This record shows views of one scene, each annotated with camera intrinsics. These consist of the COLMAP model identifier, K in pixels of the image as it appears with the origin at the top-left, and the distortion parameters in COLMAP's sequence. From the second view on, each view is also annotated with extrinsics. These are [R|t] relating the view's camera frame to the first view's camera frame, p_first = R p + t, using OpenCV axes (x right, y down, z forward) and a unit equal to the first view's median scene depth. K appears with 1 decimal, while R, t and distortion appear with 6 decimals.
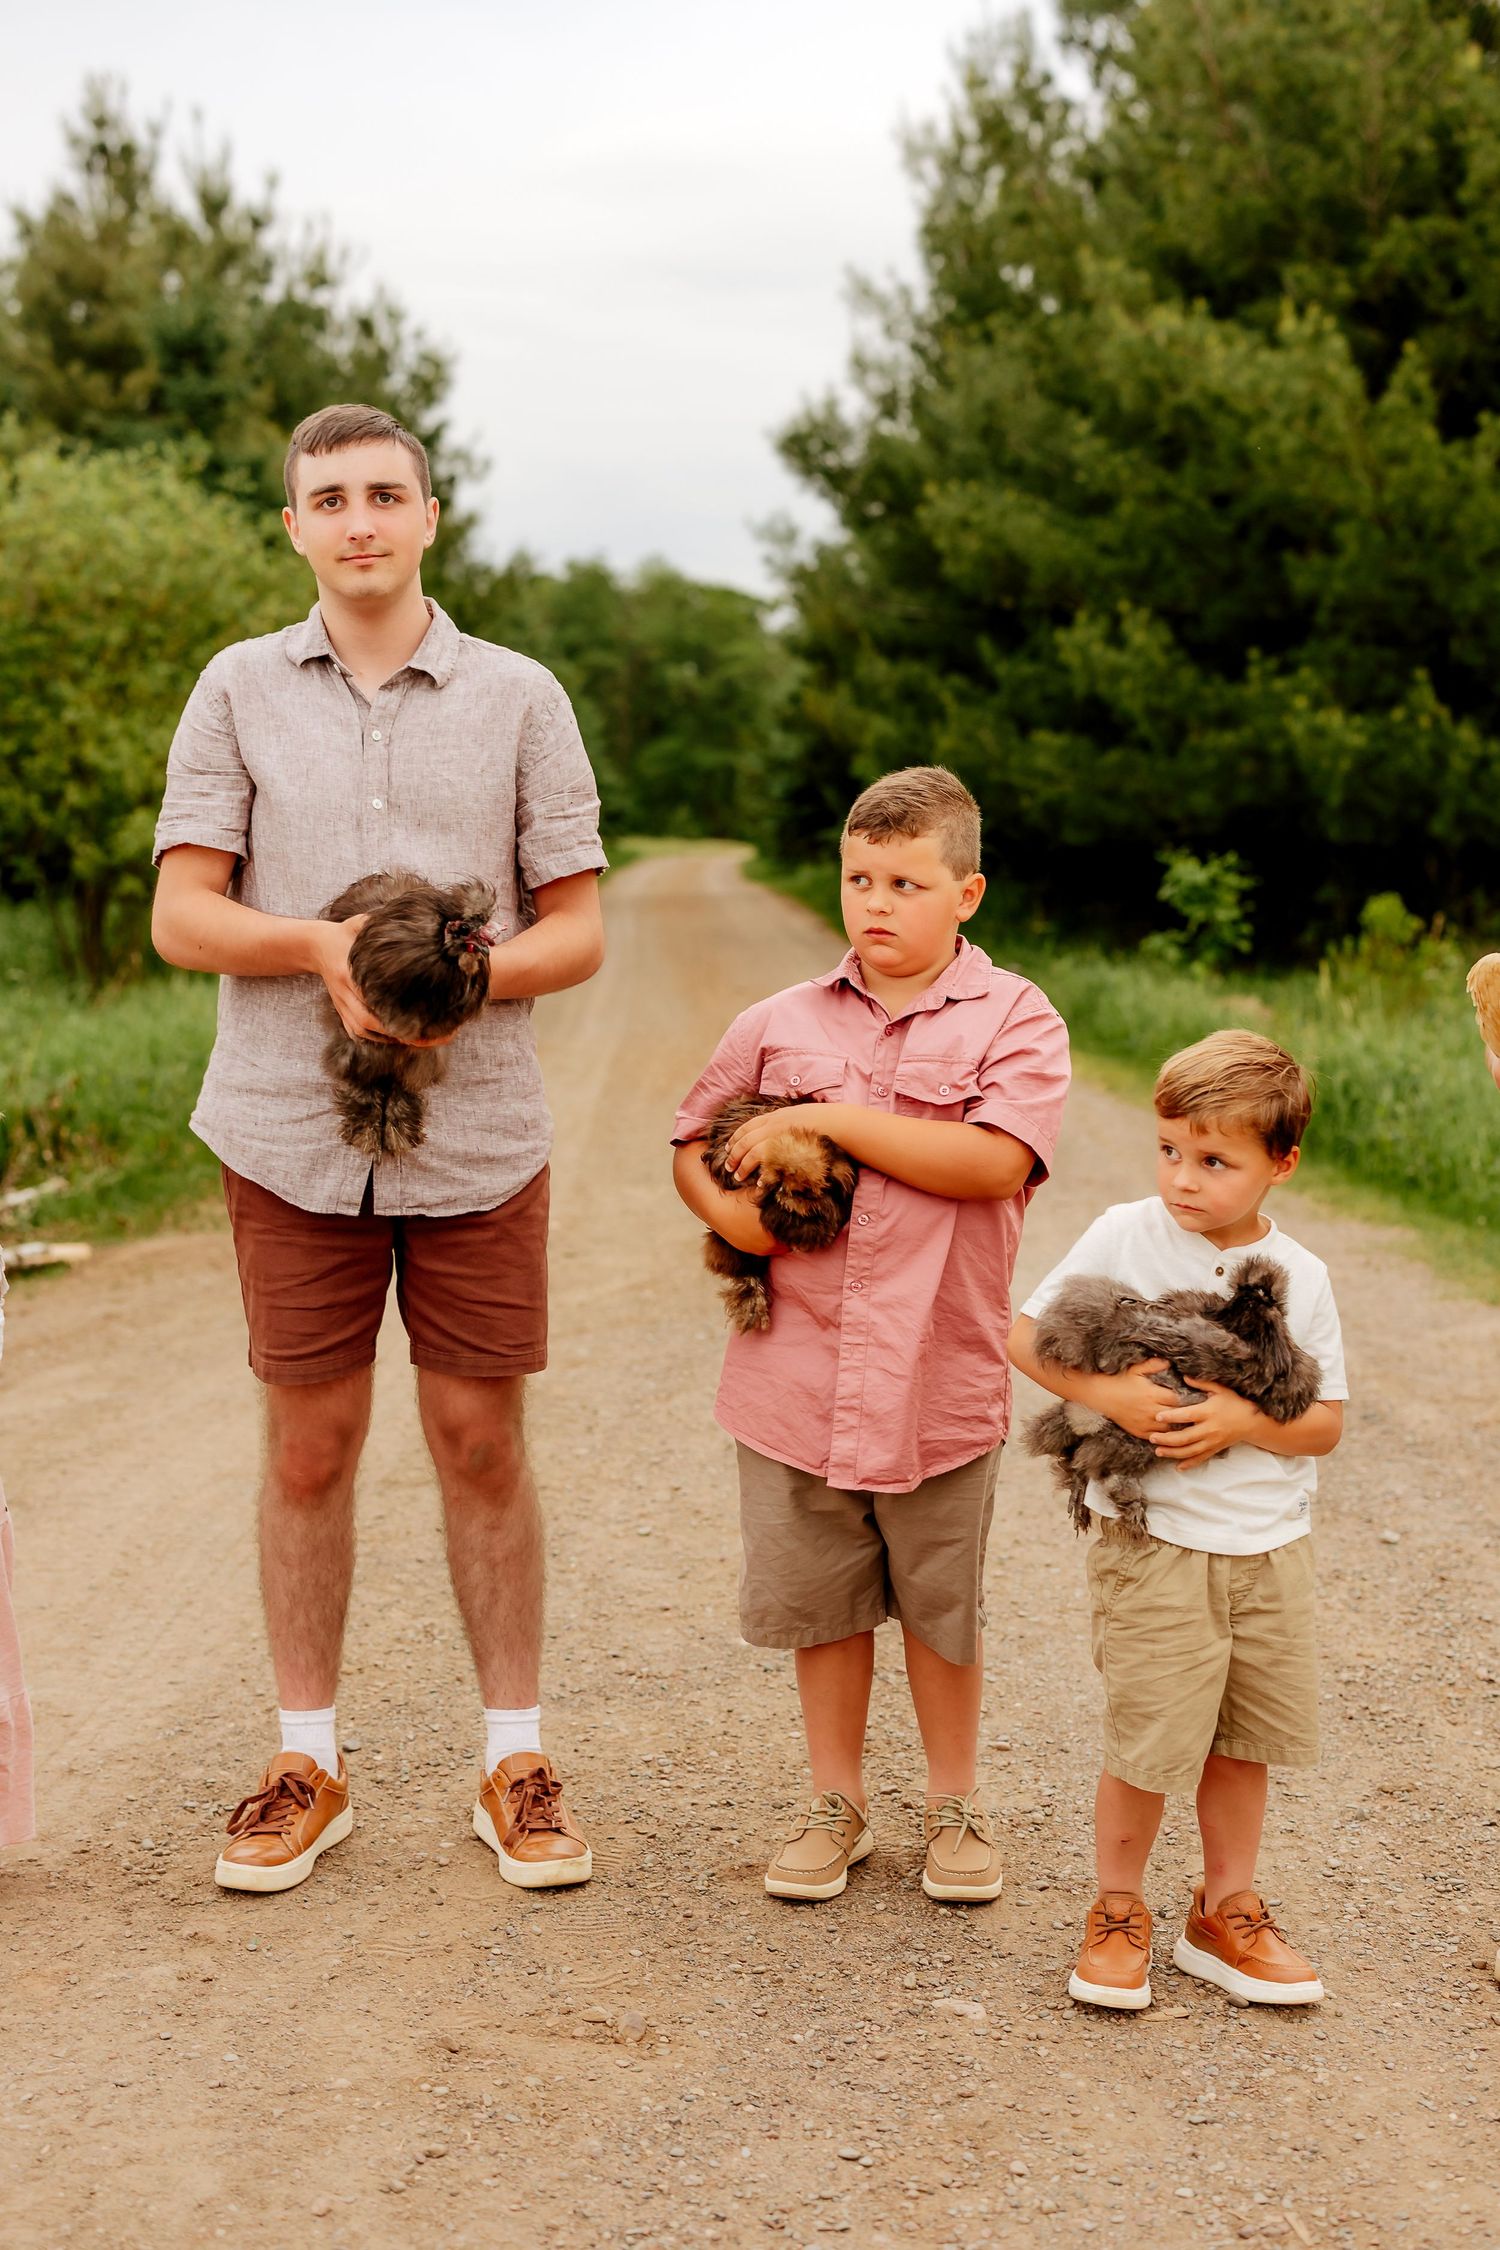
lens RADIAL K [[3156.4, 0, 748.0], [0, 3156.4, 1150.4], [0, 0, 1]] dist [0.023182, 0.015246]
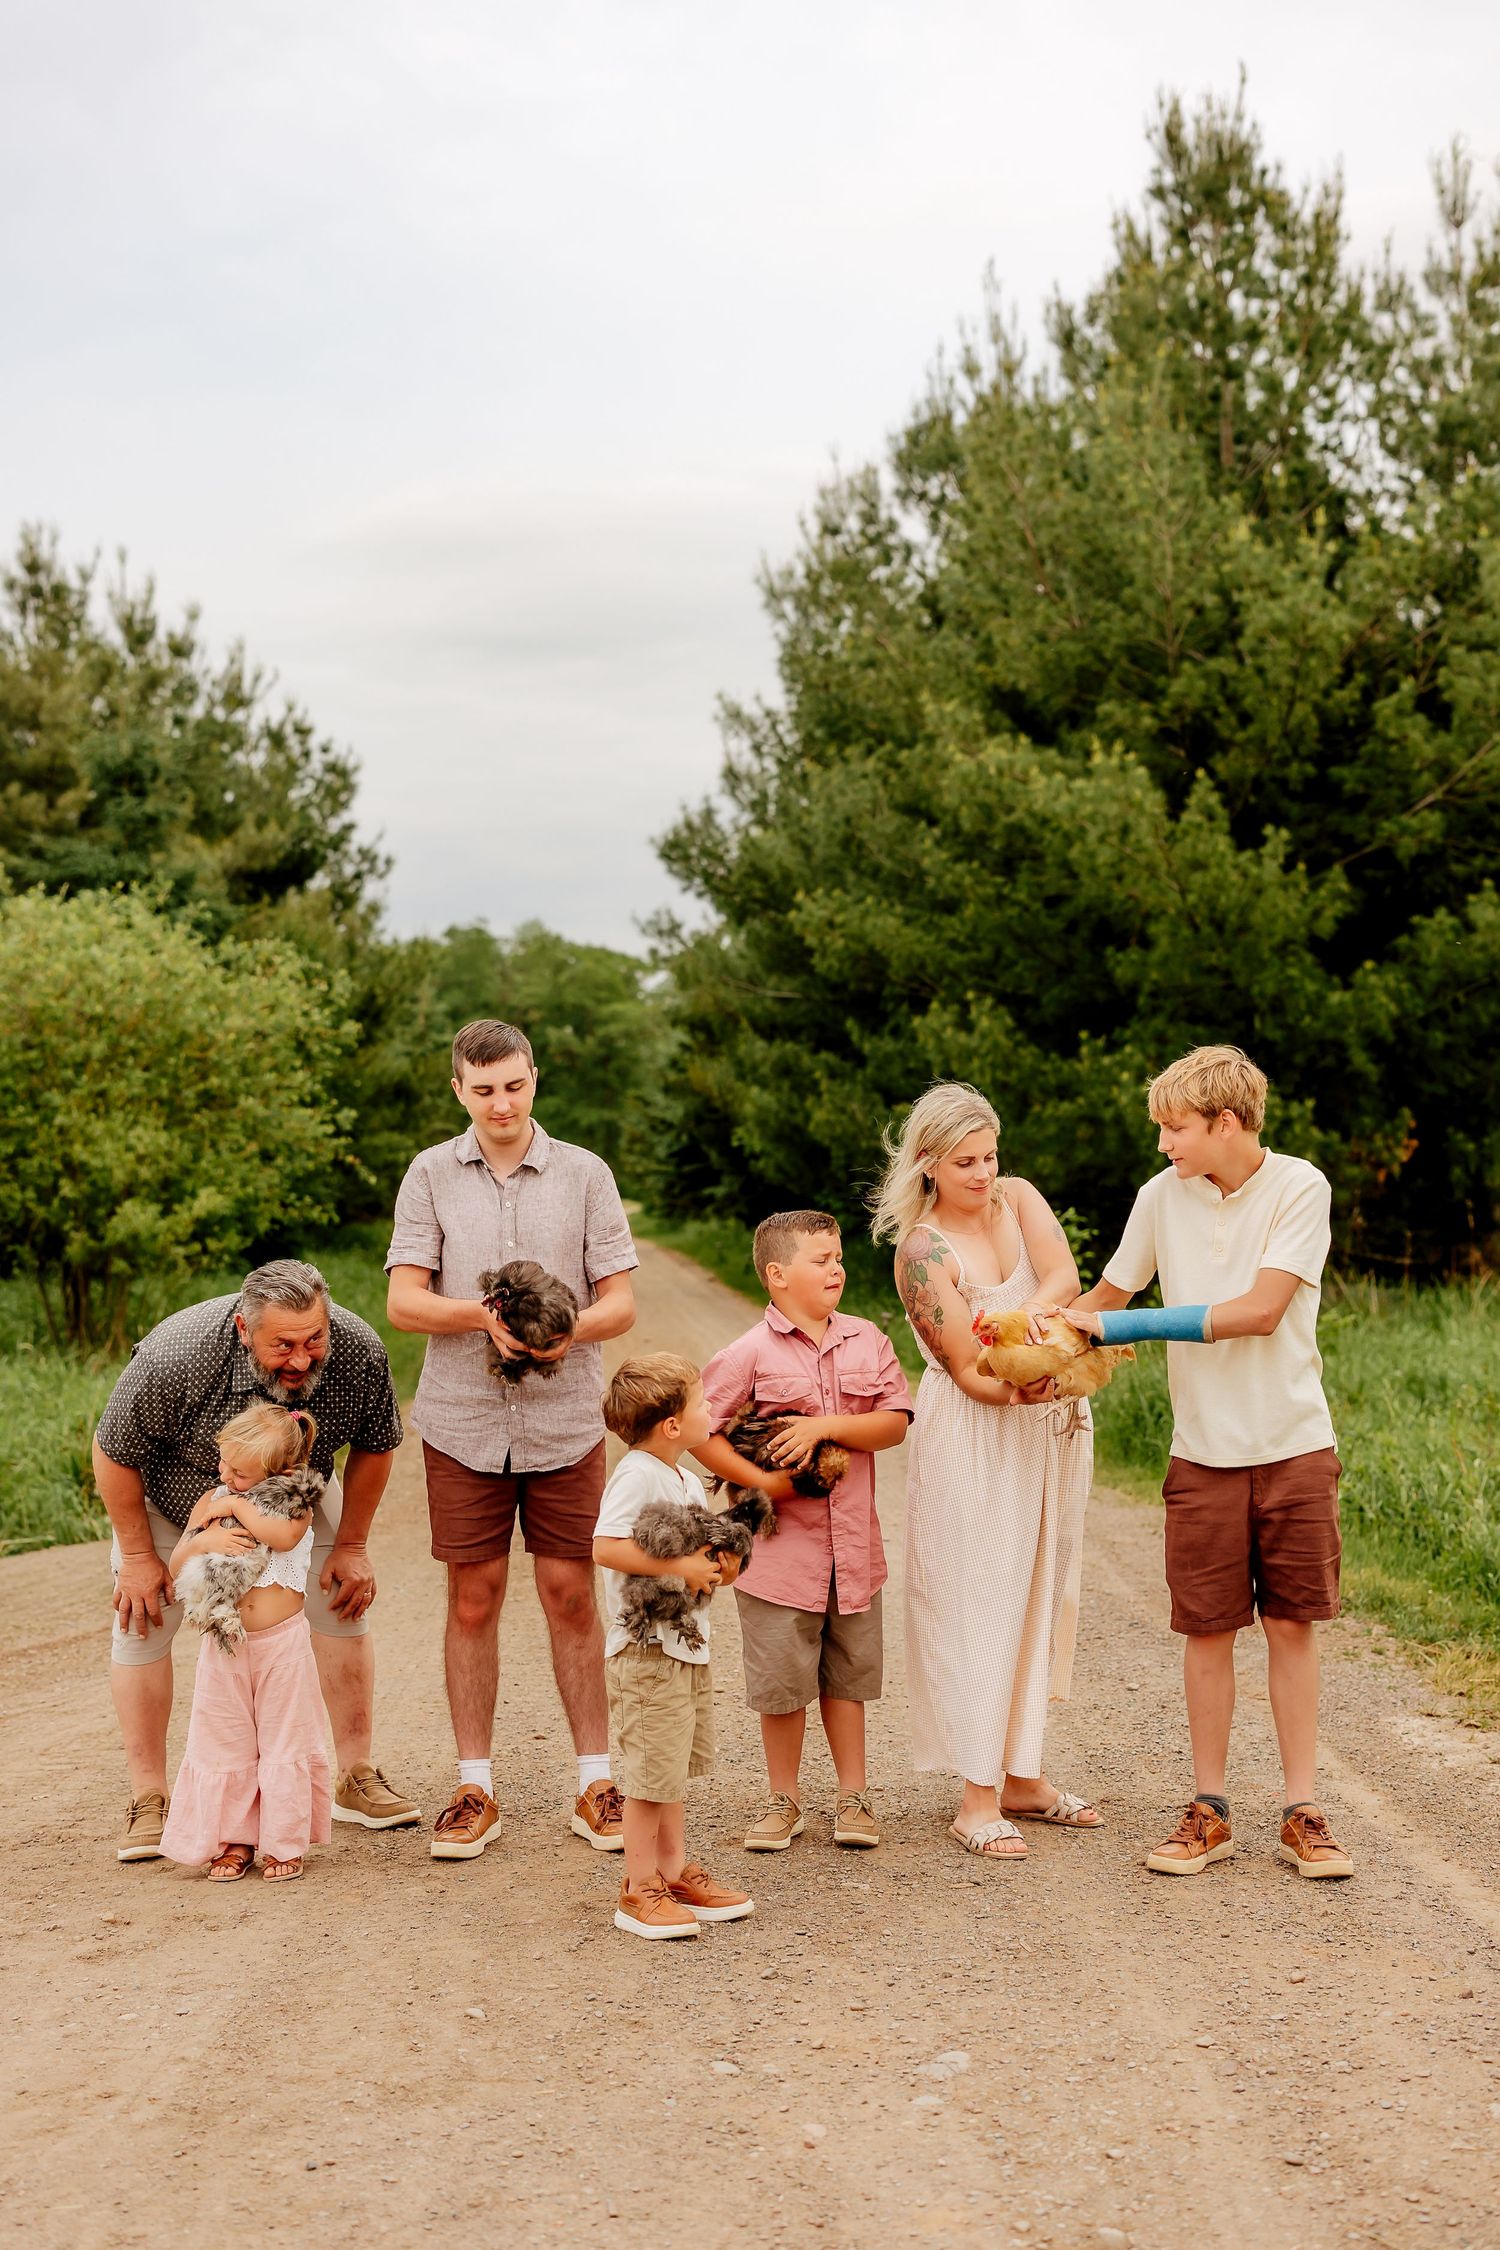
lens RADIAL K [[3154.5, 0, 750.0], [0, 3154.5, 1125.0], [0, 0, 1]] dist [0.028095, -0.031842]
pose [[0.998842, -0.026833, 0.039922, -0.046251], [0.031366, 0.992561, -0.117638, 0.037781], [-0.036468, 0.118754, 0.992254, -0.723548]]
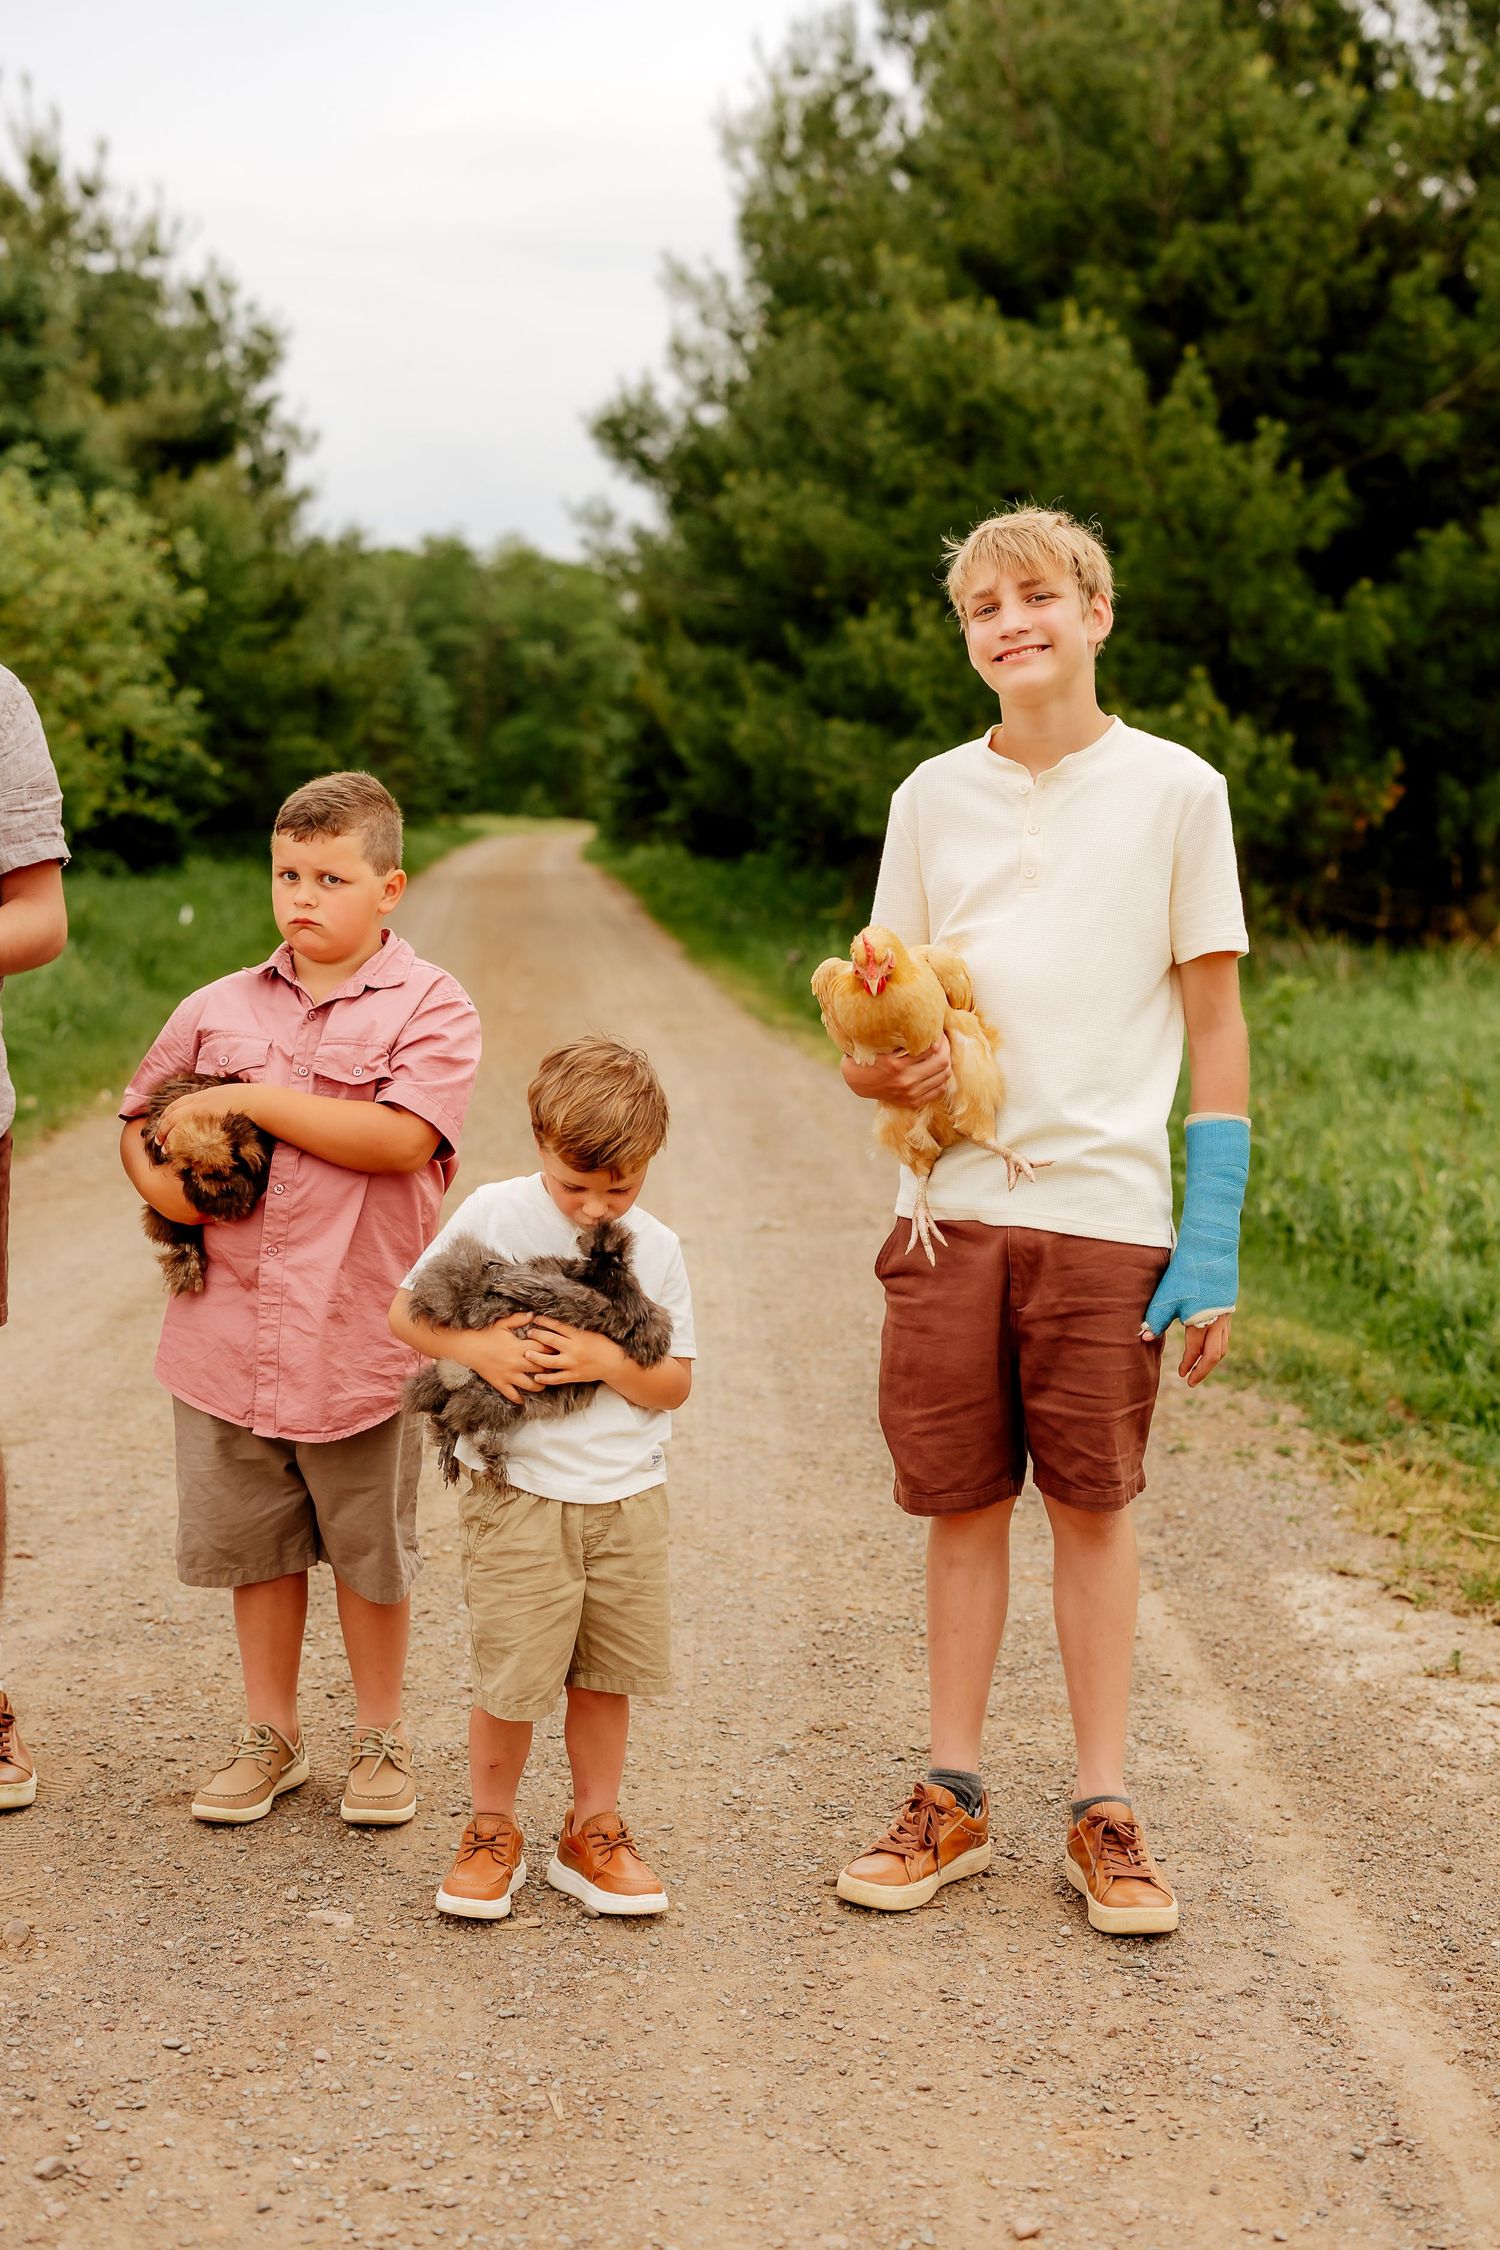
lens RADIAL K [[3156.4, 0, 748.0], [0, 3156.4, 1150.4], [0, 0, 1]] dist [0.023182, 0.015246]
pose [[0.998908, 0.014010, 0.044567, 0.130167], [-0.014281, 0.999881, 0.005775, -0.000415], [-0.044481, -0.006405, 0.998990, -0.072883]]
